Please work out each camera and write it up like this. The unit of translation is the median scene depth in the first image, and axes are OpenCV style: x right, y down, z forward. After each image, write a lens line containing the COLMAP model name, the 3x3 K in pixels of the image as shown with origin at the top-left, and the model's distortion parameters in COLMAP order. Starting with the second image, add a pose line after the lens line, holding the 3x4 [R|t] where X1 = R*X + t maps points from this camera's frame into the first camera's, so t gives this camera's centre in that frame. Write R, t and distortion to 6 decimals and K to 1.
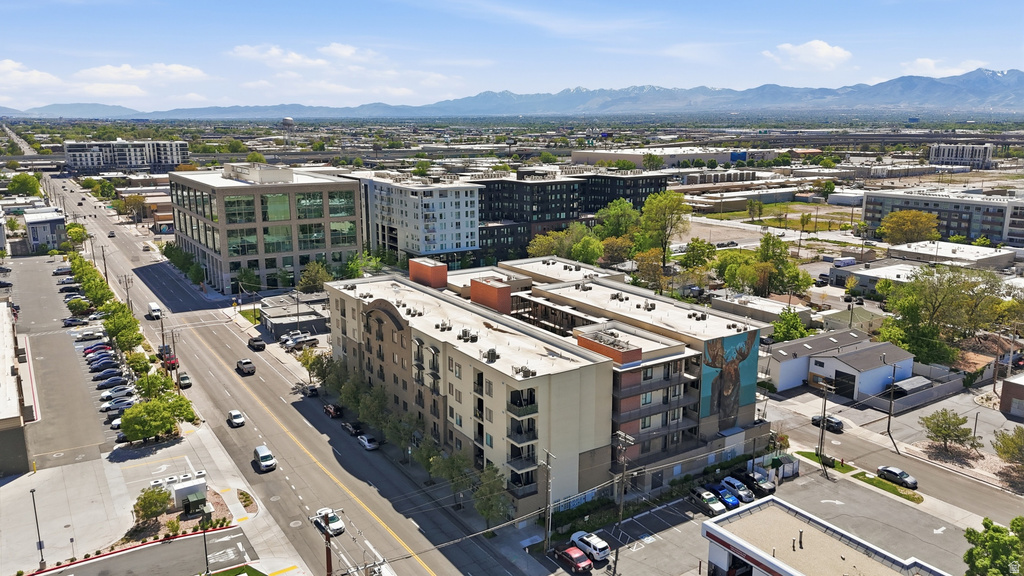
lens RADIAL K [[750.9, 0, 510.3], [0, 750.9, 284.6], [0, 0, 1]] dist [0.067722, -0.060035]
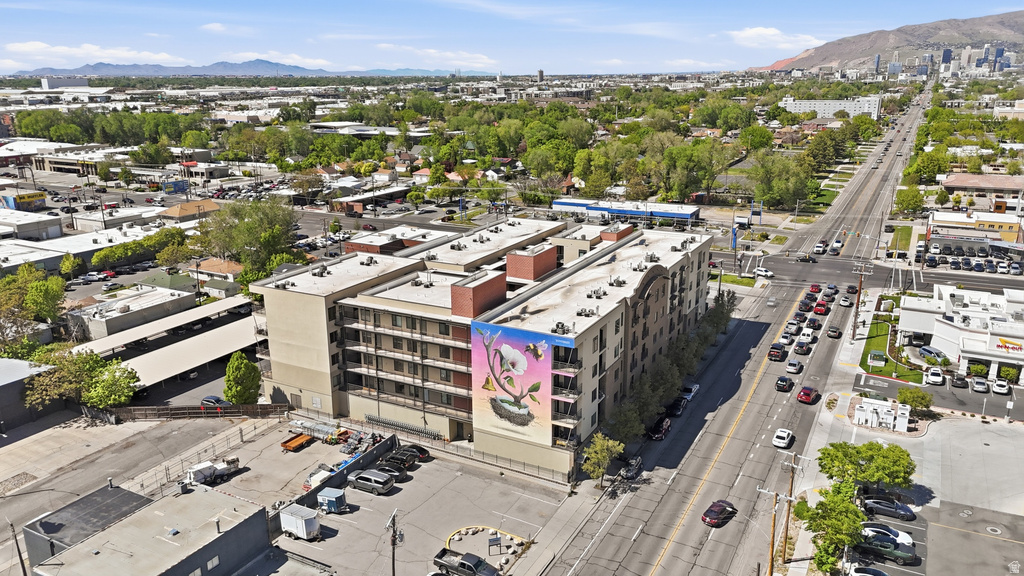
lens RADIAL K [[750.9, 0, 517.8], [0, 750.9, 286.7], [0, 0, 1]] dist [0.067722, -0.060035]
pose [[-0.480696, -0.225134, 0.847494, -0.898671], [0.192396, 0.915852, 0.352419, -0.326145], [-0.855521, 0.332461, -0.396931, 1.534360]]
